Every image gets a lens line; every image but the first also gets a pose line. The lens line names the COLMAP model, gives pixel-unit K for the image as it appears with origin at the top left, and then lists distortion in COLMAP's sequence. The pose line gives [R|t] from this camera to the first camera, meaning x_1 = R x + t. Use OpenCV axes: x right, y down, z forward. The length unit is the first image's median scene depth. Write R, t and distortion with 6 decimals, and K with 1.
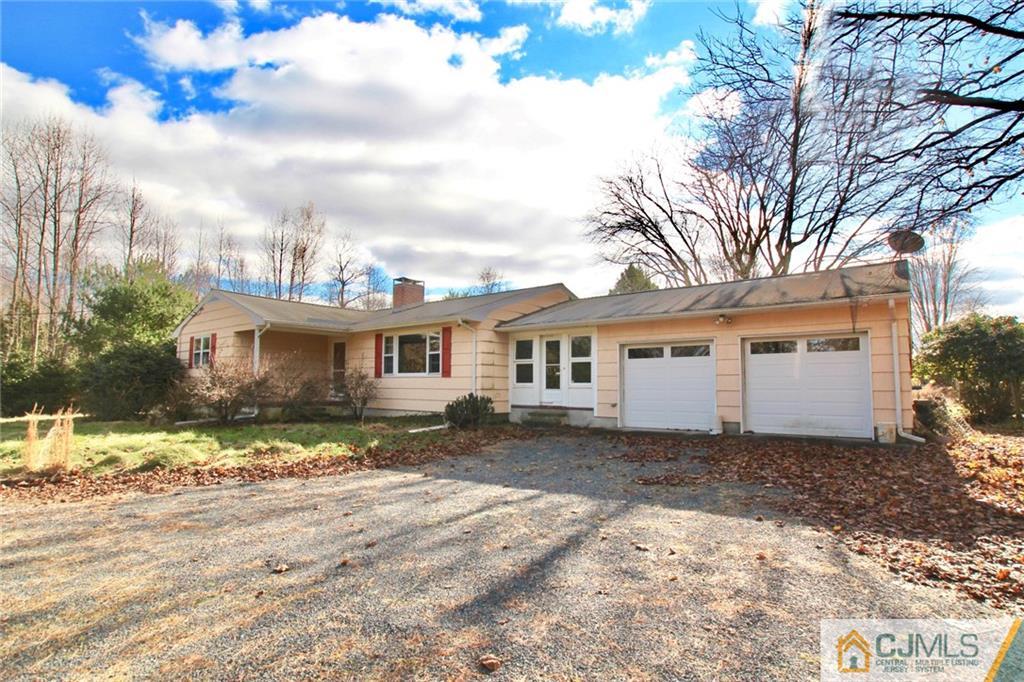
lens RADIAL K [[568.1, 0, 512.0], [0, 568.1, 341.0], [0, 0, 1]] dist [0.015437, 0.000261]
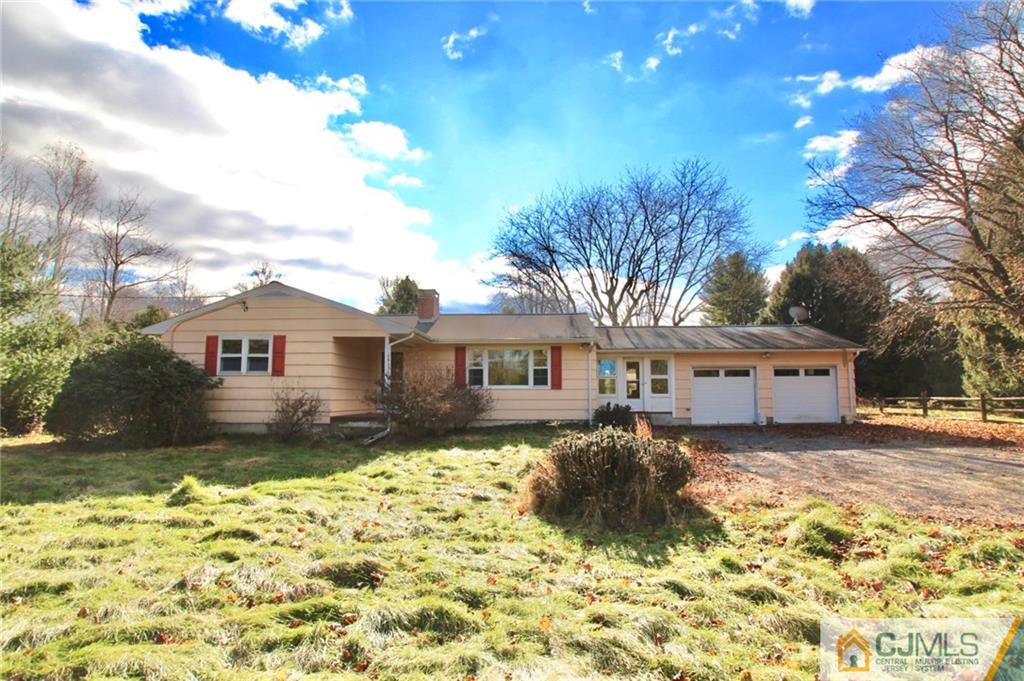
lens RADIAL K [[527.2, 0, 540.5], [0, 527.2, 346.3], [0, 0, 1]] dist [-0.052452, 0.000585]
pose [[0.753281, 0.049493, 0.655833, -0.823814], [-0.048405, 0.998632, -0.019766, -0.001383], [-0.655915, -0.016856, 0.754647, 0.209728]]
